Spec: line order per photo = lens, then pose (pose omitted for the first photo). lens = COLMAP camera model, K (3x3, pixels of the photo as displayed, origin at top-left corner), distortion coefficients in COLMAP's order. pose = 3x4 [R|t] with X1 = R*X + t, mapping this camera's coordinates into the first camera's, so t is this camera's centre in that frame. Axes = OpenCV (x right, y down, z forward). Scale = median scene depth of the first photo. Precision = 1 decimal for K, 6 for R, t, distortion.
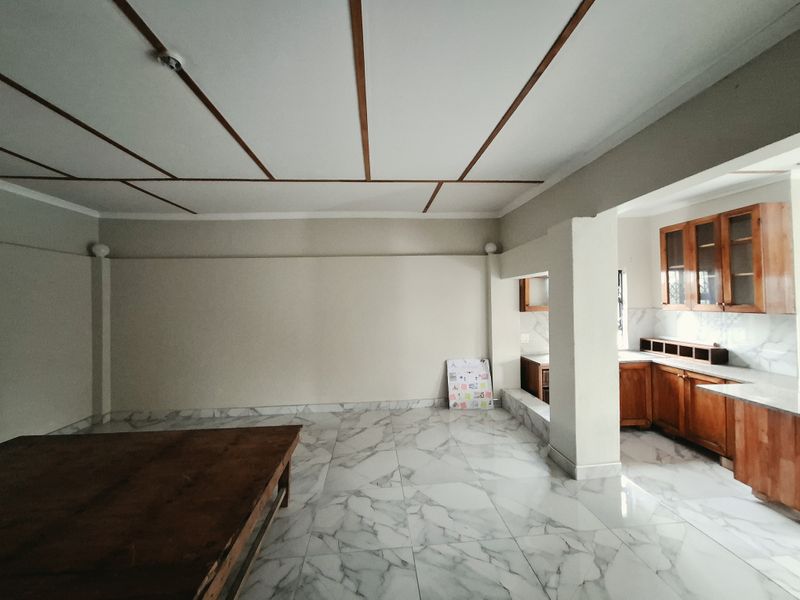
lens RADIAL K [[315.5, 0, 395.2], [0, 315.5, 295.1], [0, 0, 1]] dist [-0.000491, -0.001052]
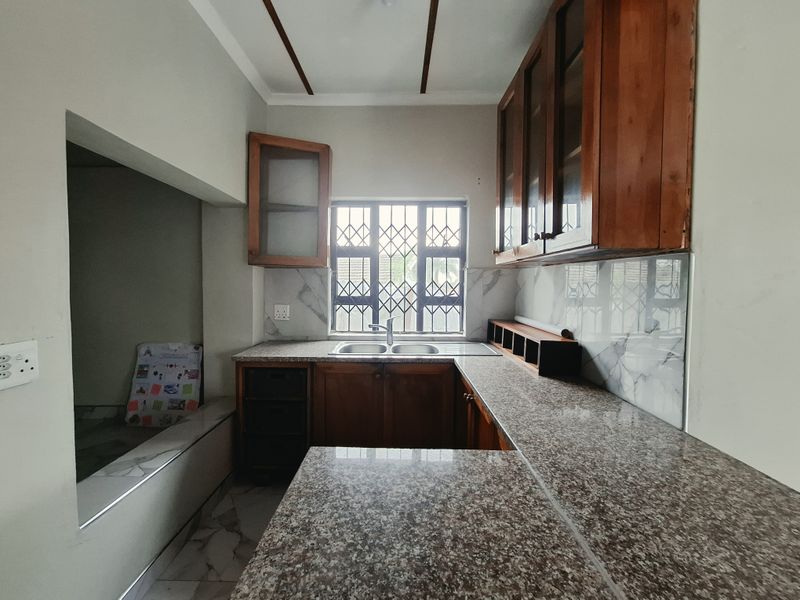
lens RADIAL K [[315.5, 0, 395.3], [0, 315.5, 296.5], [0, 0, 1]] dist [-0.000491, -0.001052]
pose [[0.996729, 0.028203, -0.075733, 0.716963], [-0.024021, 0.998165, 0.055580, 0.073216], [0.077162, -0.053579, 0.995578, 0.459559]]
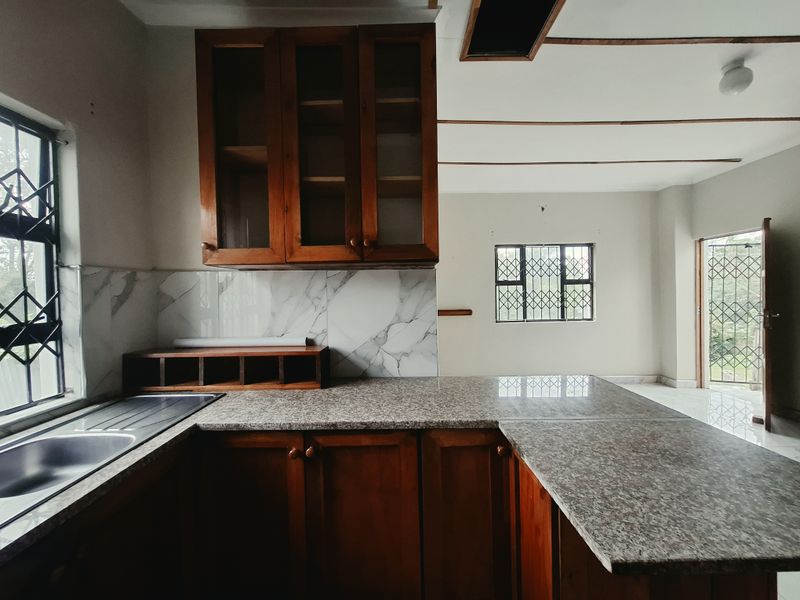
lens RADIAL K [[315.5, 0, 401.9], [0, 315.5, 296.2], [0, 0, 1]] dist [-0.000491, -0.001052]
pose [[0.061964, 0.001262, 0.998078, 0.505821], [0.004760, 0.999987, -0.001560, 0.082463], [-0.998067, 0.004848, 0.061957, 0.749897]]
